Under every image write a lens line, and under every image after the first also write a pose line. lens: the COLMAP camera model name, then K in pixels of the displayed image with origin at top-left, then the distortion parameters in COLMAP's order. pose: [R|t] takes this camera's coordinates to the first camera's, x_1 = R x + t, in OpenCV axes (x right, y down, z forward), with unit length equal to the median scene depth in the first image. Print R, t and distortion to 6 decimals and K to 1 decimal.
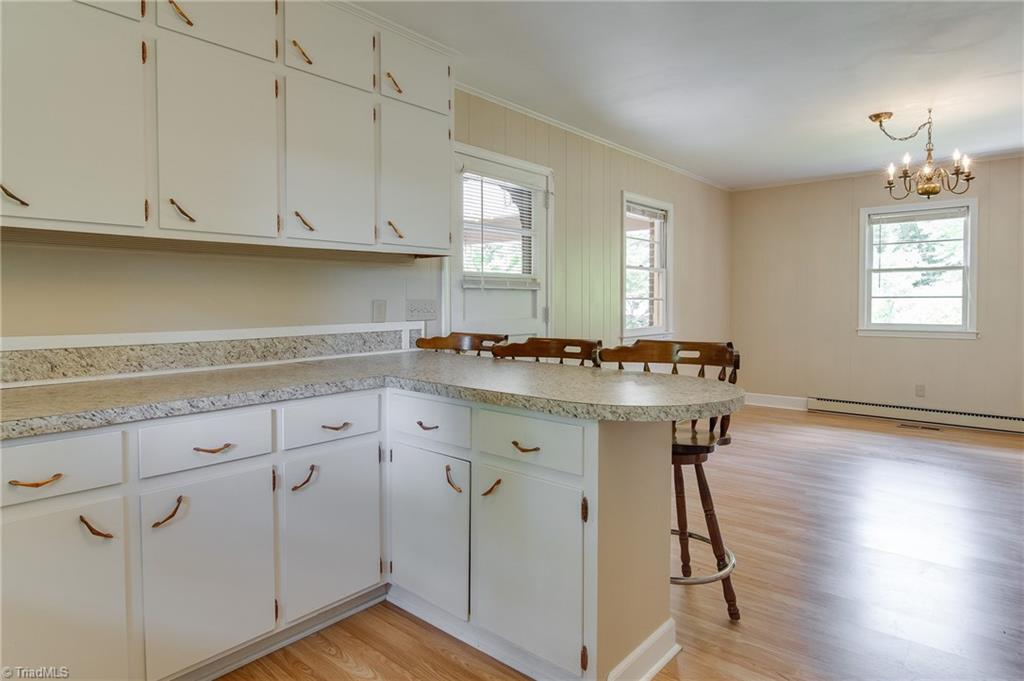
lens RADIAL K [[585.3, 0, 510.2], [0, 585.3, 319.0], [0, 0, 1]] dist [-0.001243, -0.001239]
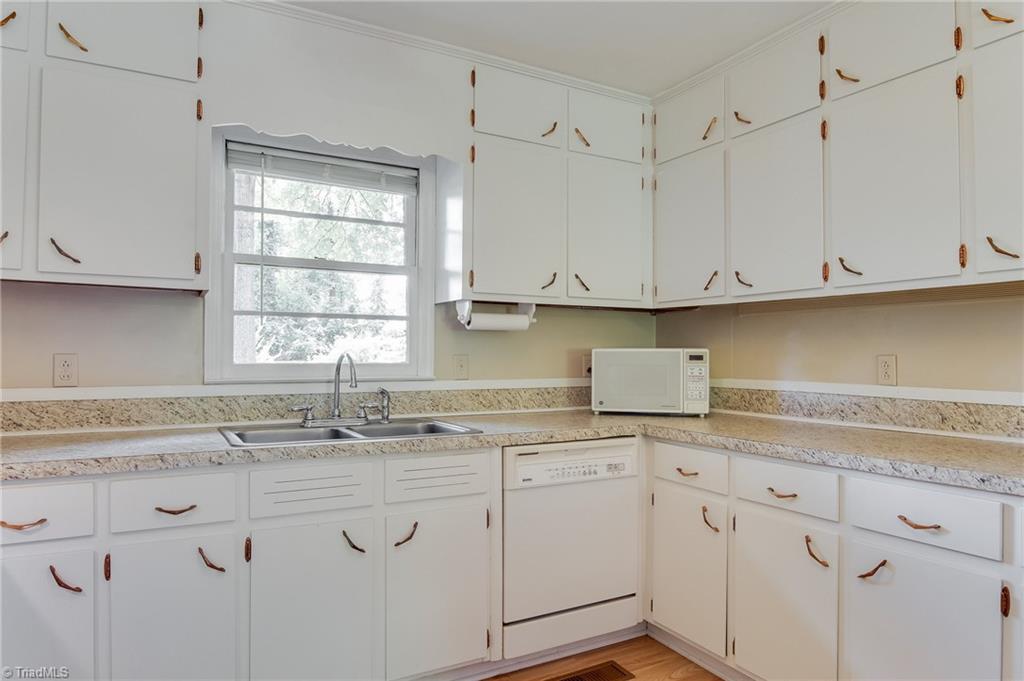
lens RADIAL K [[657.0, 0, 544.0], [0, 657.0, 346.6], [0, 0, 1]] dist [-0.019740, -0.003253]
pose [[-0.323690, -0.011253, -0.946096, 0.242140], [-0.029831, 0.999554, -0.001683, -0.010286], [0.945693, 0.027679, -0.323881, 0.314415]]
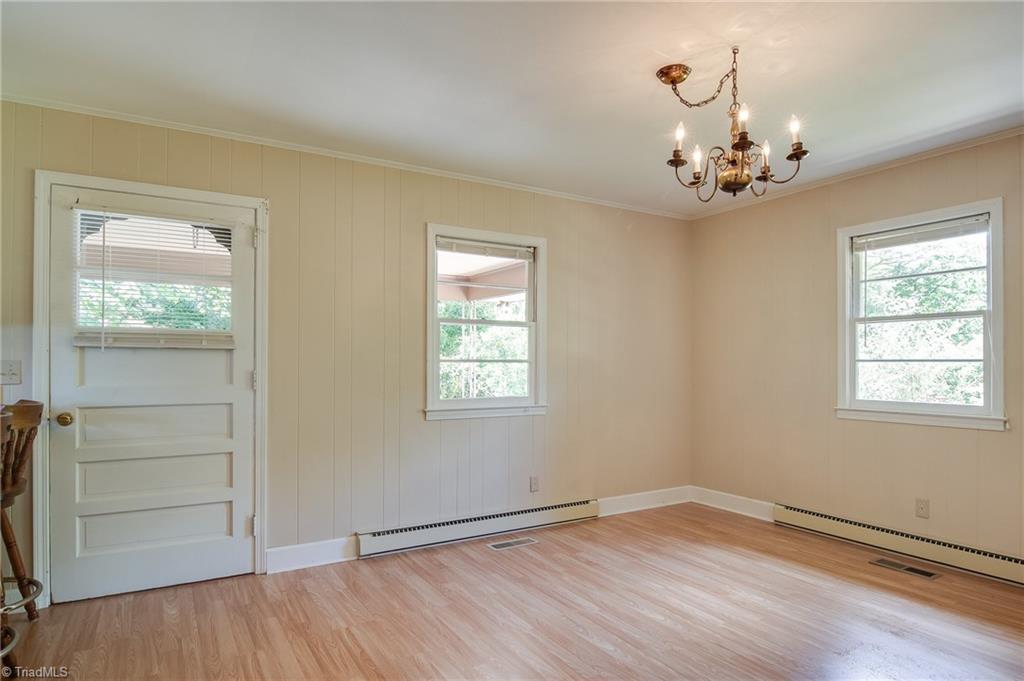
lens RADIAL K [[589.1, 0, 508.9], [0, 589.1, 361.0], [0, 0, 1]] dist [-0.024191, -0.000824]
pose [[0.945860, 0.005011, -0.324537, 0.672003], [-0.015900, 0.999396, -0.030909, -0.014454], [0.324186, 0.034396, 0.945368, 0.357808]]
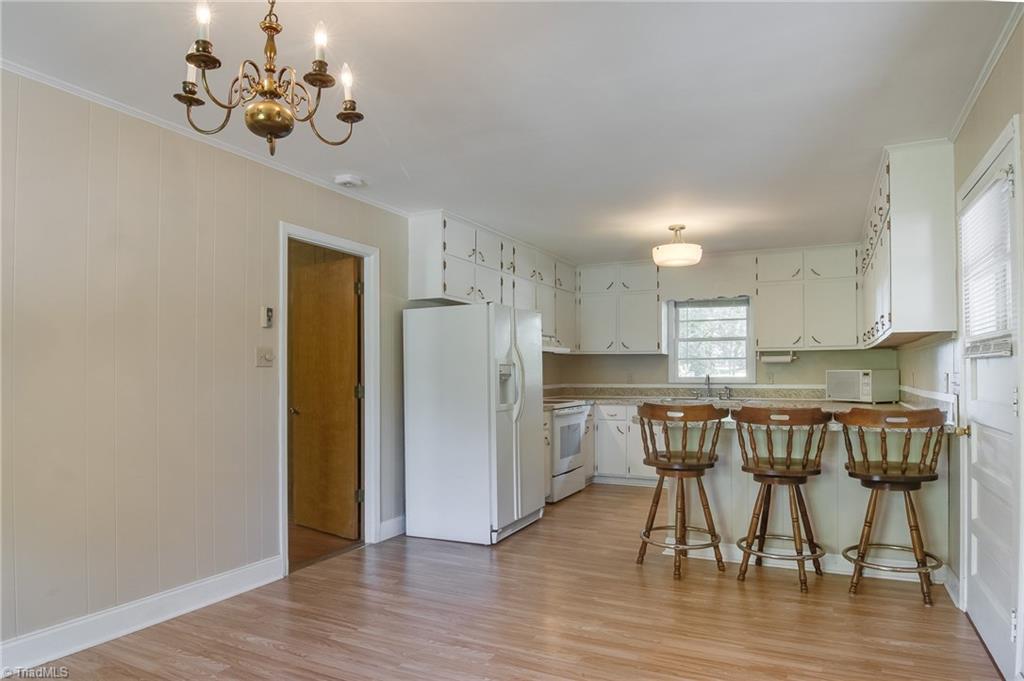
lens RADIAL K [[607.8, 0, 524.9], [0, 607.8, 351.8], [0, 0, 1]] dist [-0.043163, 0.001054]
pose [[-0.962636, -0.005381, -0.270745, 0.642997], [-0.003993, 0.999976, -0.005679, -0.047645], [0.270769, -0.004385, -0.962634, 1.427170]]
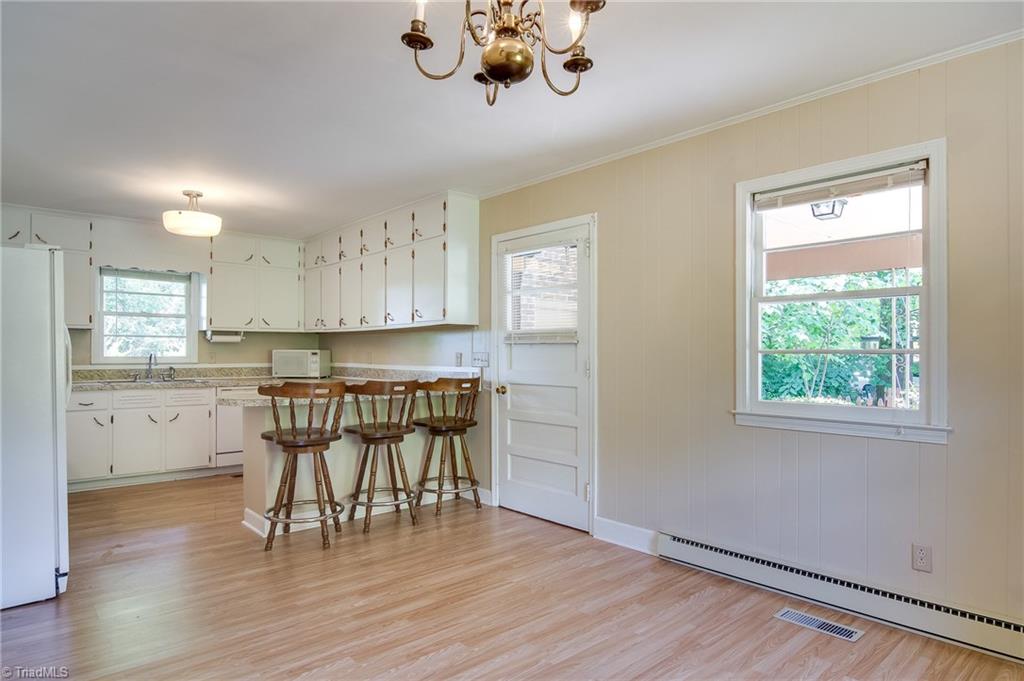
lens RADIAL K [[583.5, 0, 511.3], [0, 583.5, 349.3], [0, 0, 1]] dist [-0.014176, -0.001366]
pose [[-0.131261, -0.002020, -0.991346, 1.045781], [-0.030543, 0.999531, 0.002007, -0.037799], [0.990877, 0.030542, -0.131261, 1.025482]]
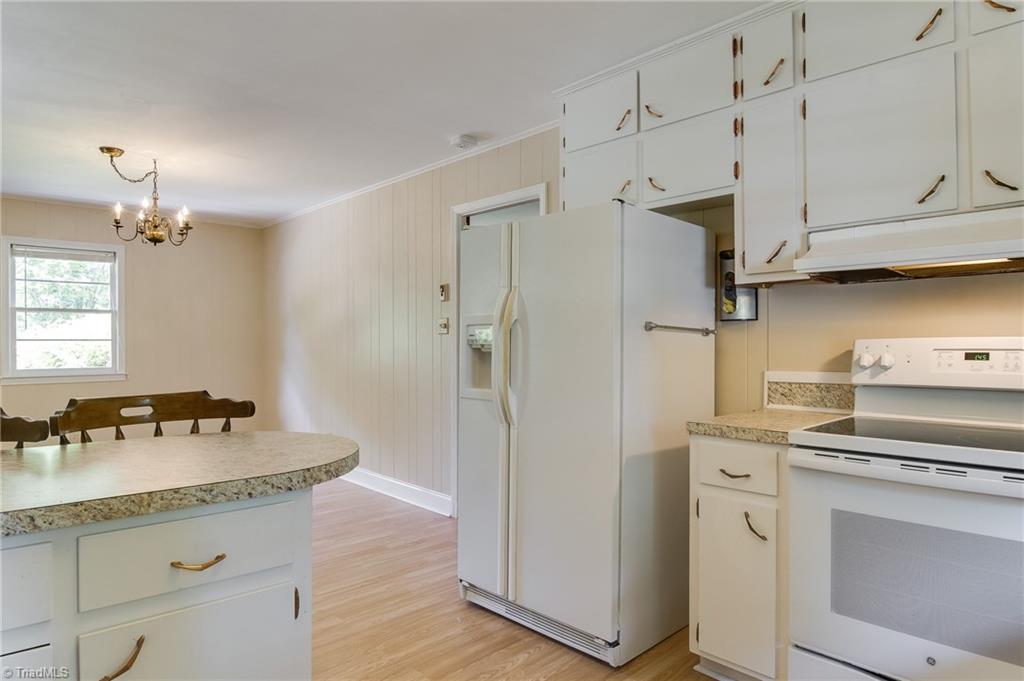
lens RADIAL K [[607.8, 0, 524.9], [0, 607.8, 351.8], [0, 0, 1]] dist [-0.043163, 0.001054]
pose [[0.082193, -0.012847, 0.996534, -0.280015], [0.030940, 0.999468, 0.010333, -0.007336], [-0.996136, 0.029983, 0.082547, 0.257141]]
